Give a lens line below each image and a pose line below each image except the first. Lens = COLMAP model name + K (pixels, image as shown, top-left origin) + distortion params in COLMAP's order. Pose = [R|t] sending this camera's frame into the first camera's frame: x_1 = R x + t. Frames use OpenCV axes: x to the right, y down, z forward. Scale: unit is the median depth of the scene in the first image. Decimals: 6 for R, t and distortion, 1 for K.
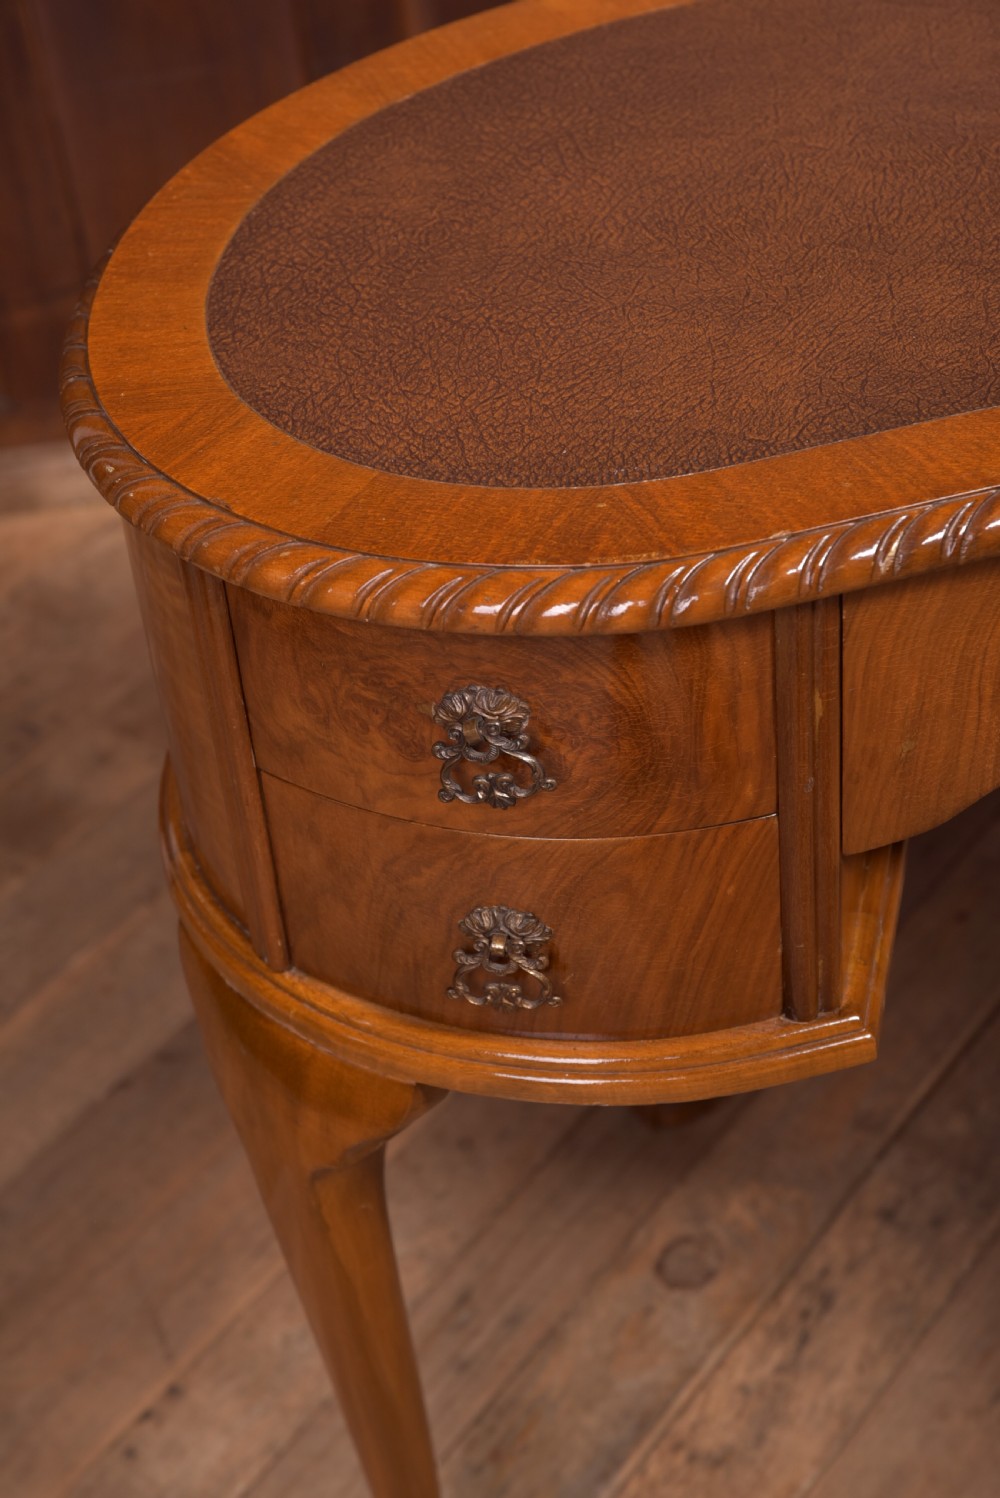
lens RADIAL K [[2682.8, 0, 500.9], [0, 2682.8, 728.4], [0, 0, 1]] dist [0.088801, 0.144421]
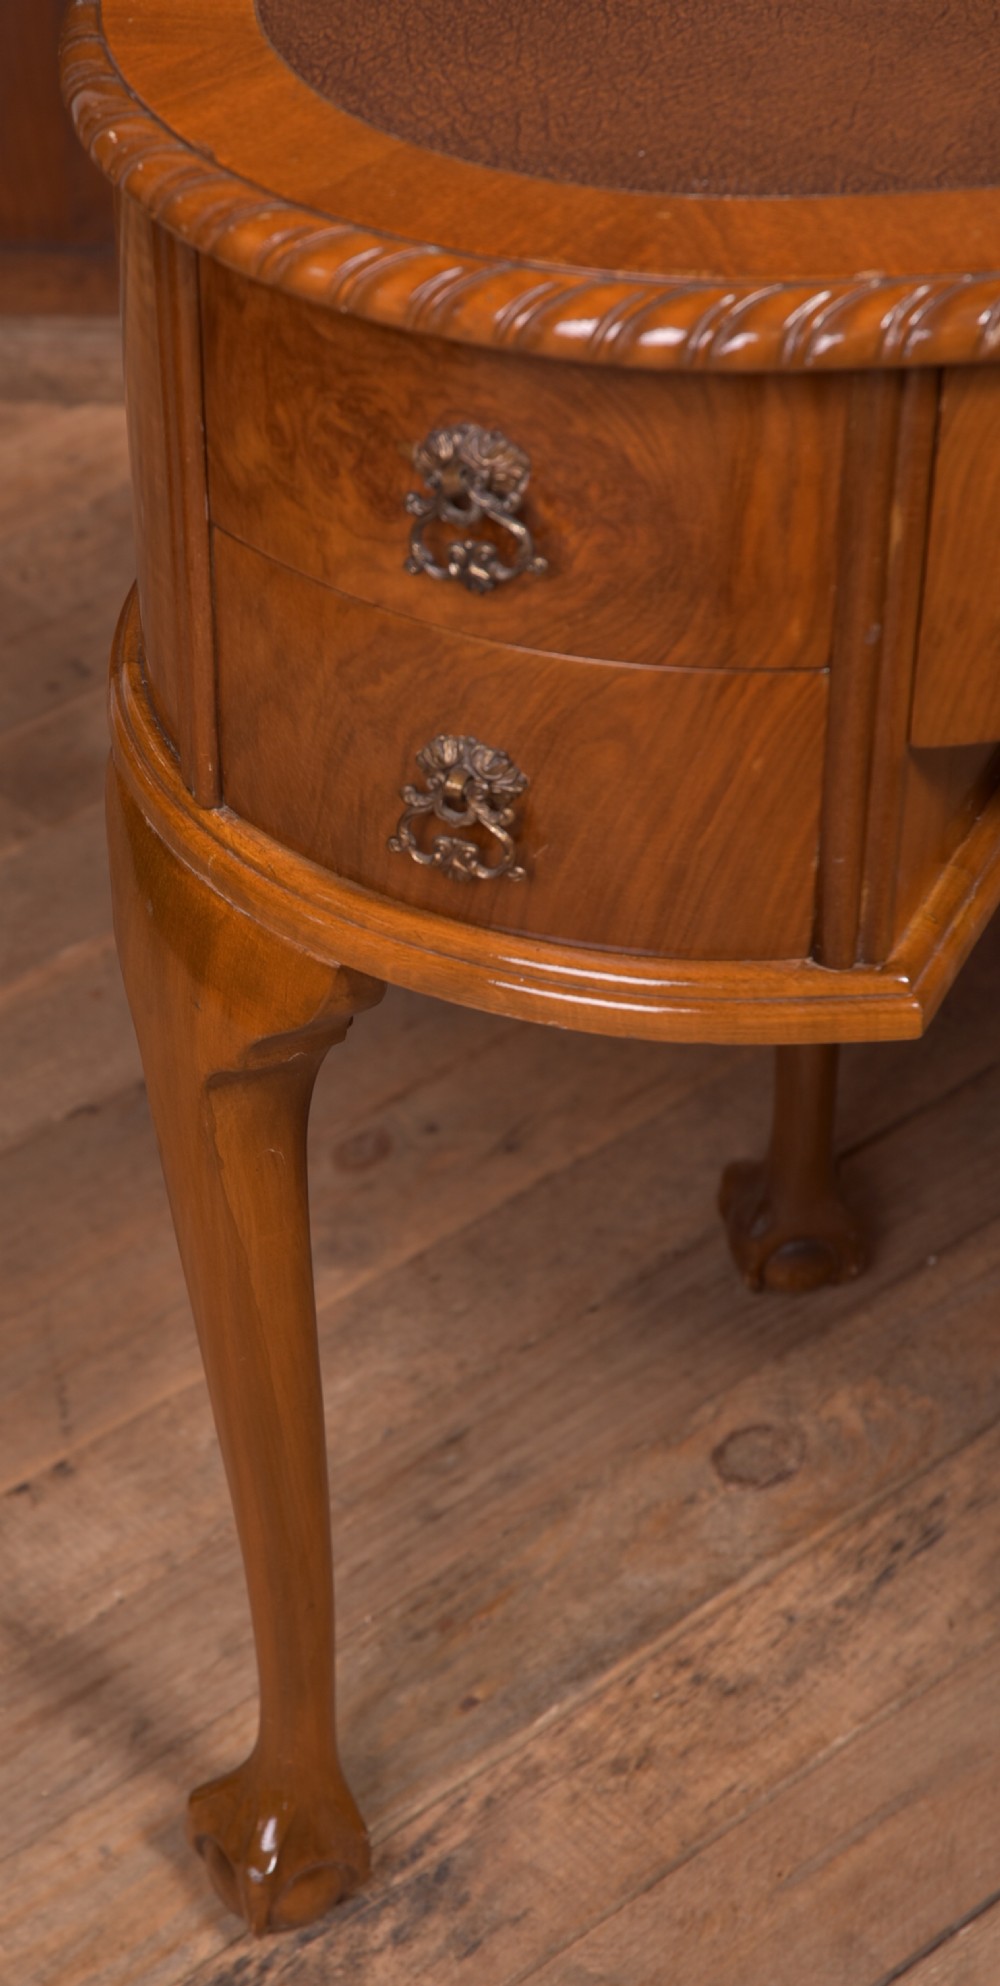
lens RADIAL K [[3872.8, 0, 270.9], [0, 3872.8, 1046.8], [0, 0, 1]] dist [0.137819, 0.179546]
pose [[0.970573, 0.190091, -0.147832, 0.131659], [-0.186689, 0.981734, 0.036685, 0.126638], [0.152105, -0.008006, 0.988332, -0.143713]]
